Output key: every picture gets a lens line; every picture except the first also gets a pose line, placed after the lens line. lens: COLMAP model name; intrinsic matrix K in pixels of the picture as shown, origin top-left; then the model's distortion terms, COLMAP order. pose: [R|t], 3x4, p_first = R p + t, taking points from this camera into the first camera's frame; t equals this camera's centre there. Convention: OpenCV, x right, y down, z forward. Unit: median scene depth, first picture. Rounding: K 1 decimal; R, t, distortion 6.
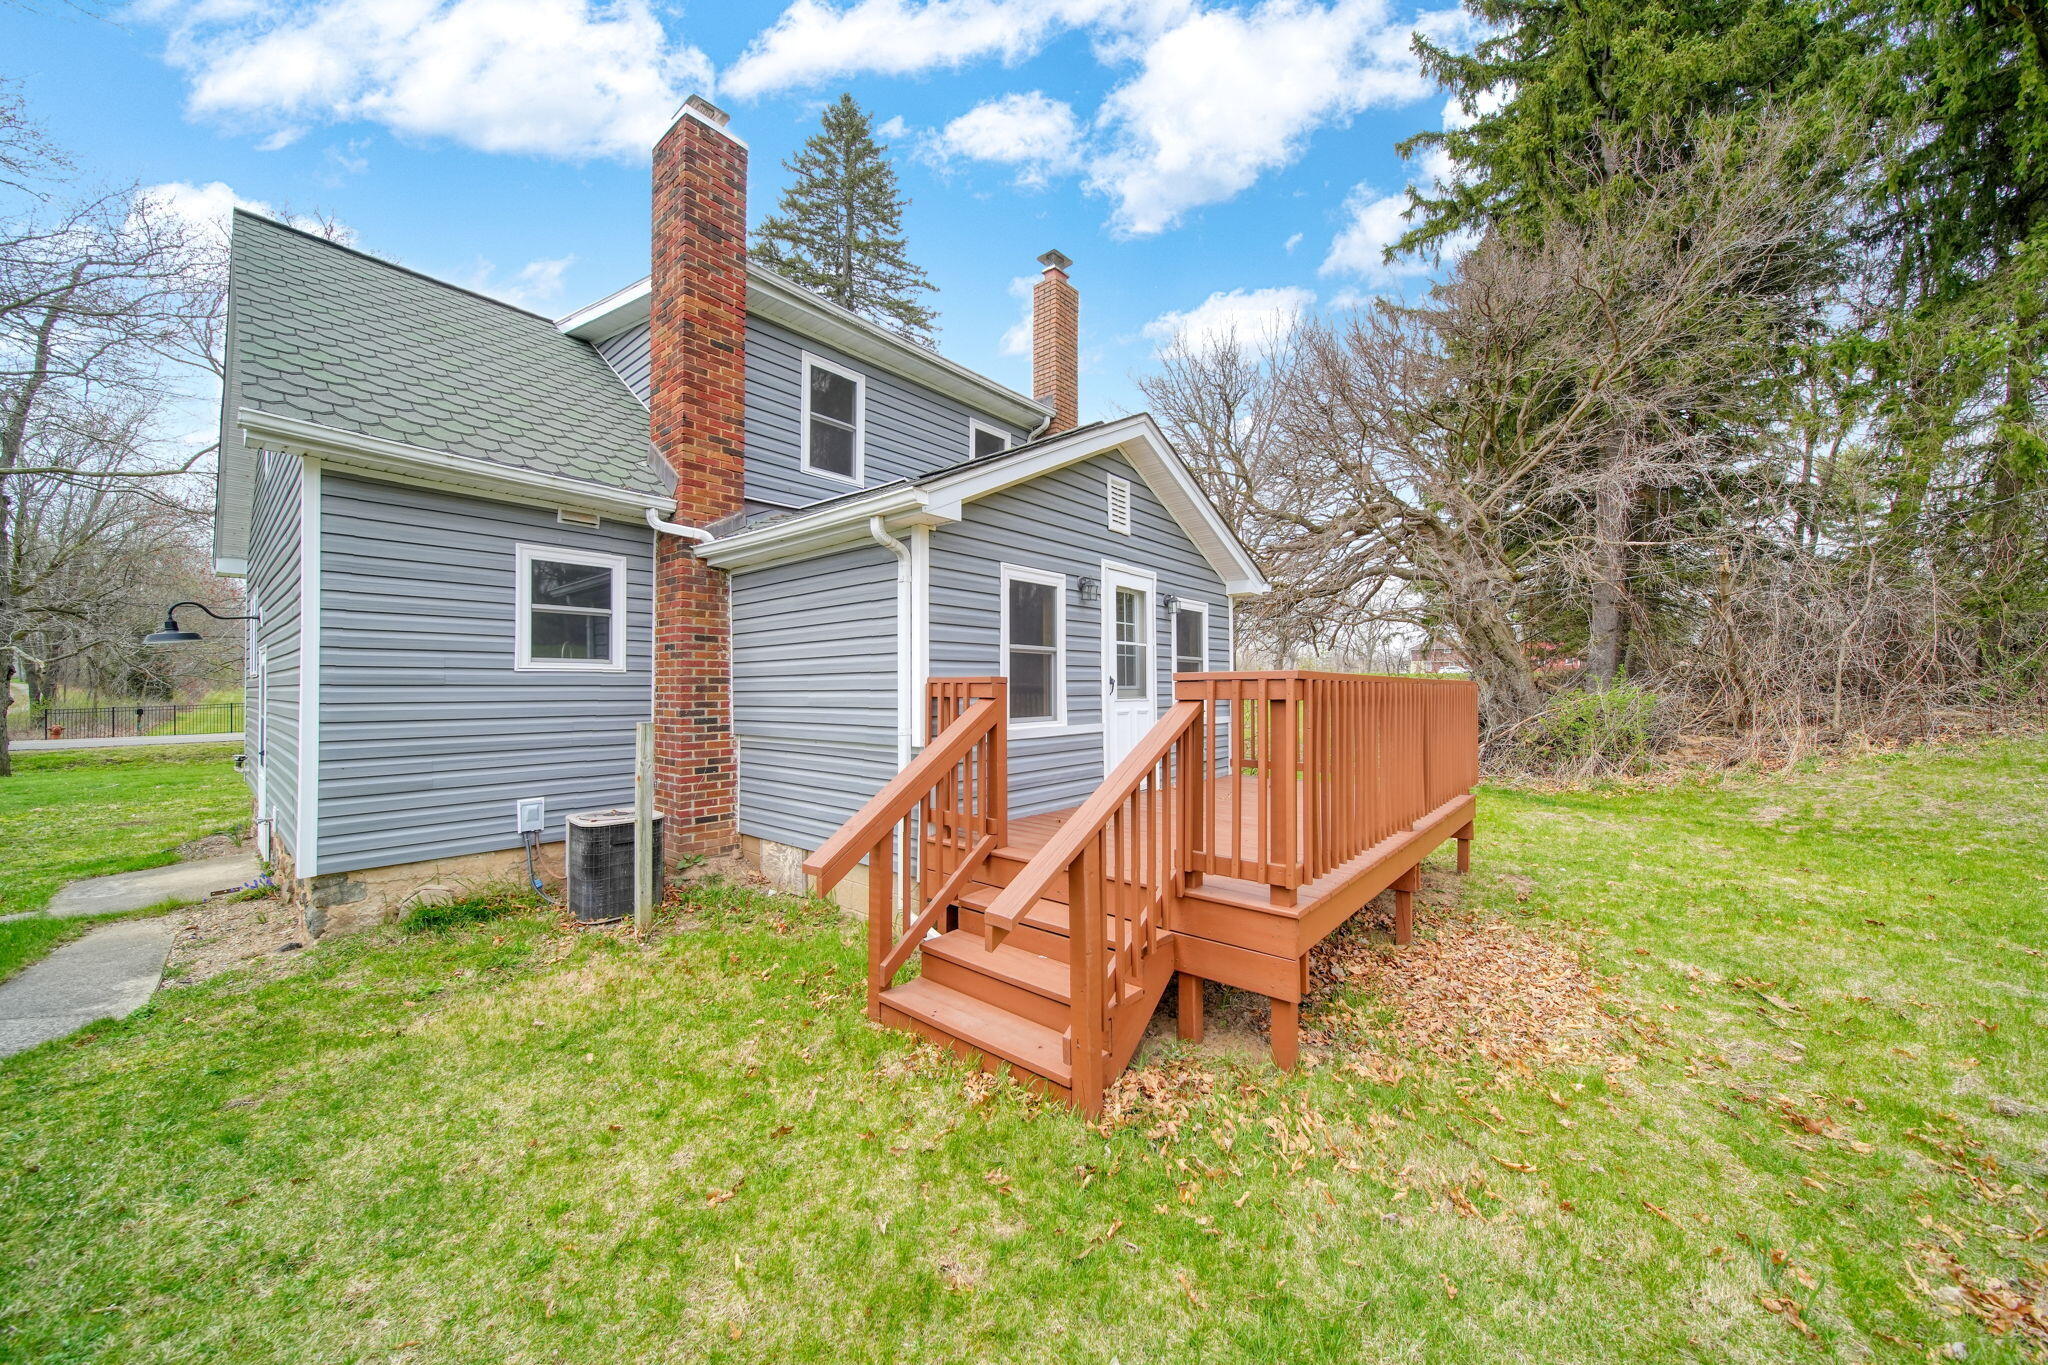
lens RADIAL K [[717.7, 0, 1024.0], [0, 717.7, 682.5], [0, 0, 1]] dist [0.001565, -0.001842]
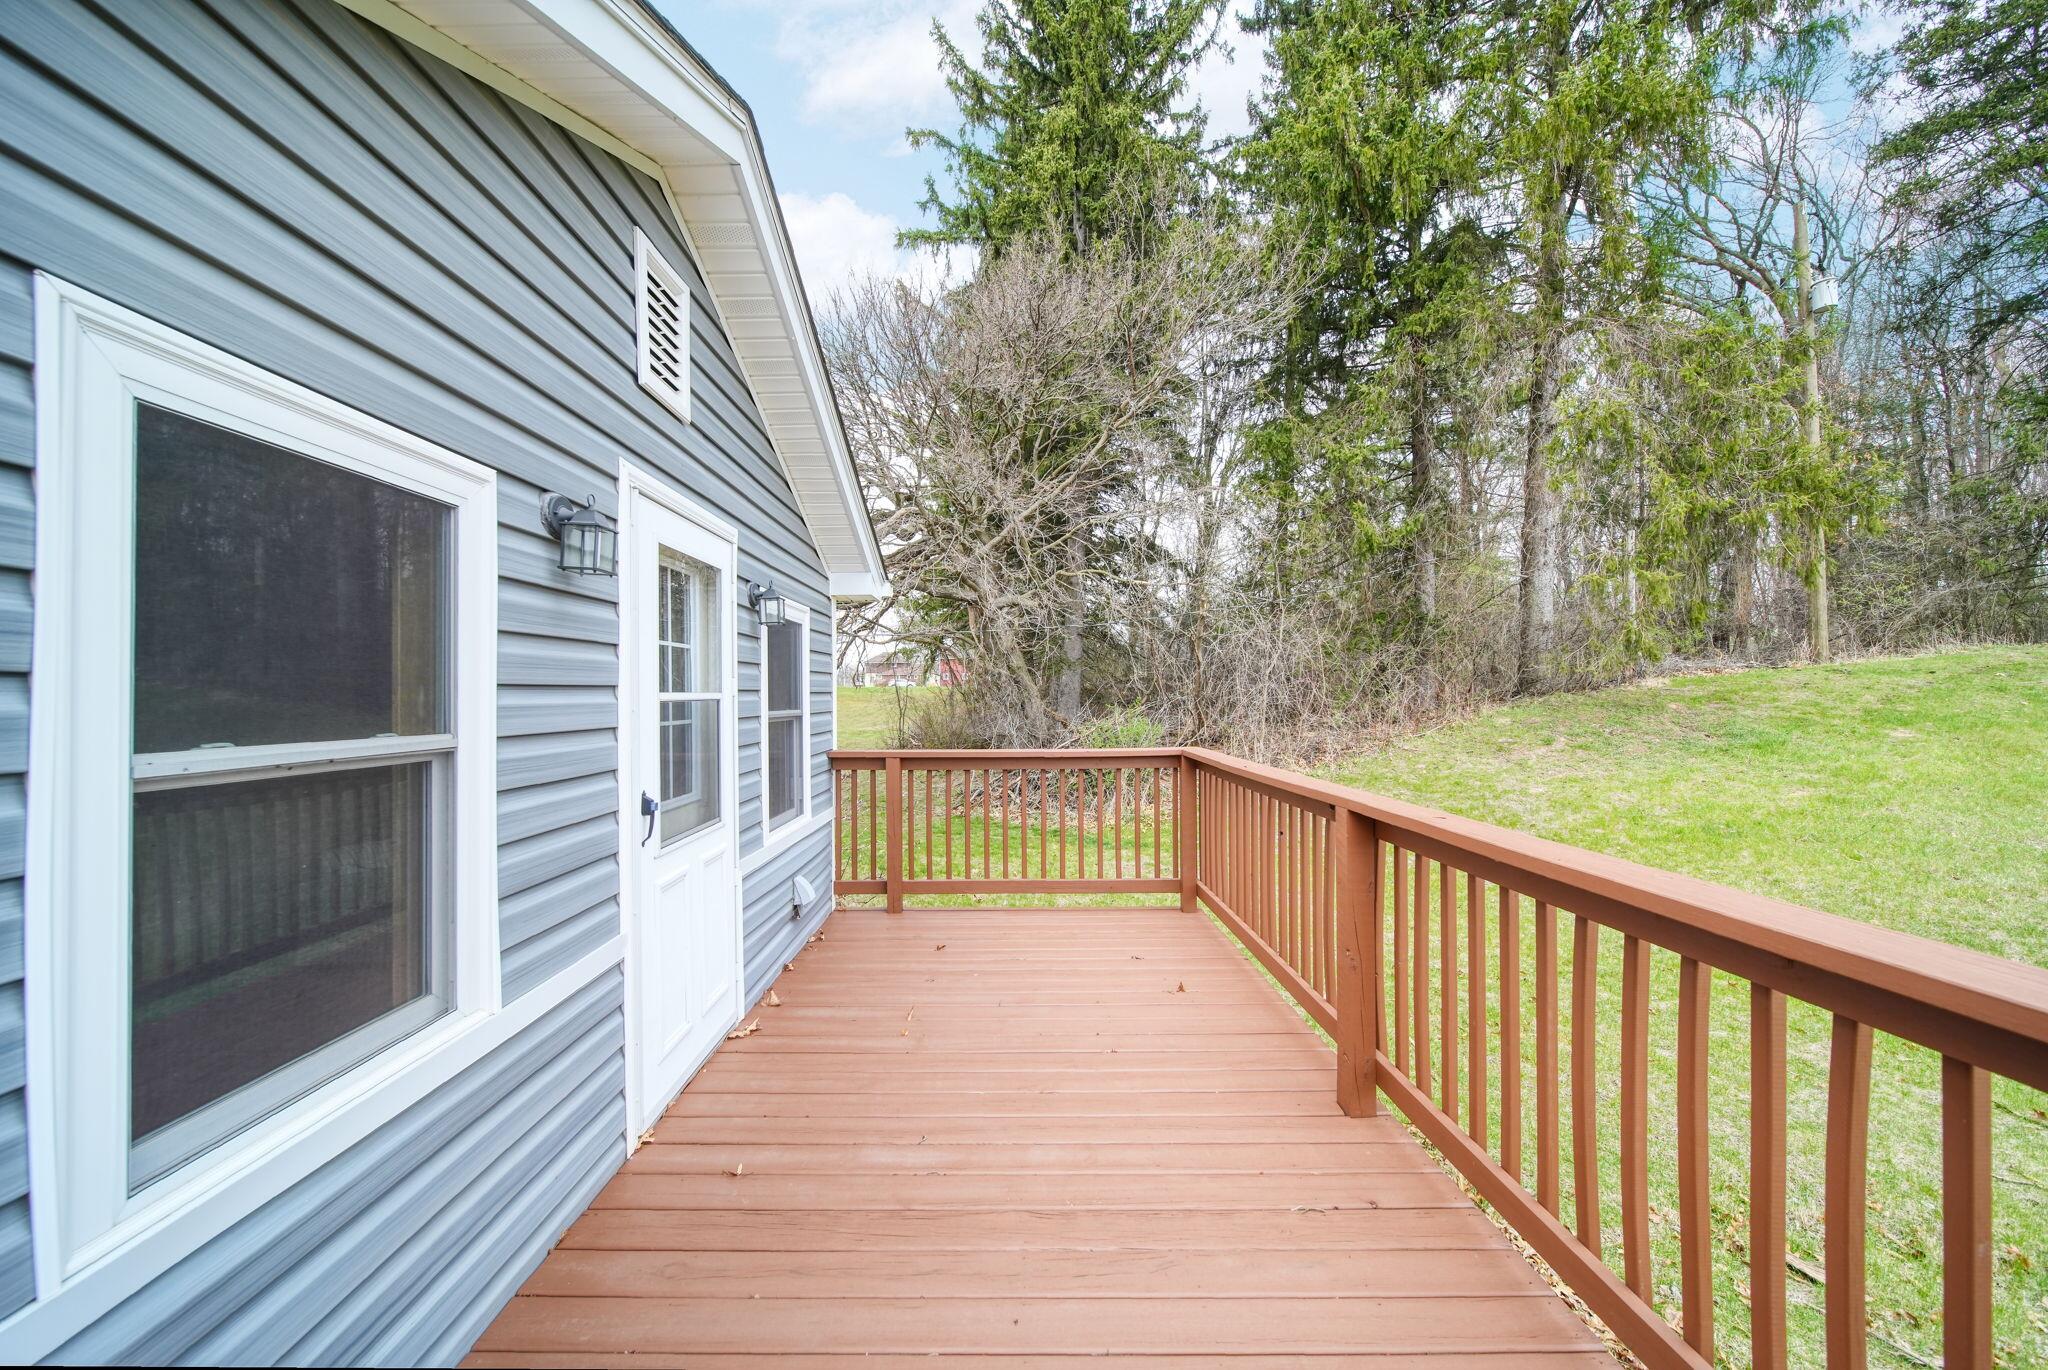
lens RADIAL K [[717.7, 0, 1024.0], [0, 717.7, 685.0], [0, 0, 1]] dist [0.001565, -0.001842]
pose [[0.748142, 0.003462, 0.663530, 0.023071], [0.001708, 0.999973, -0.007144, -0.056410], [-0.663537, 0.006478, 0.748115, 0.573745]]
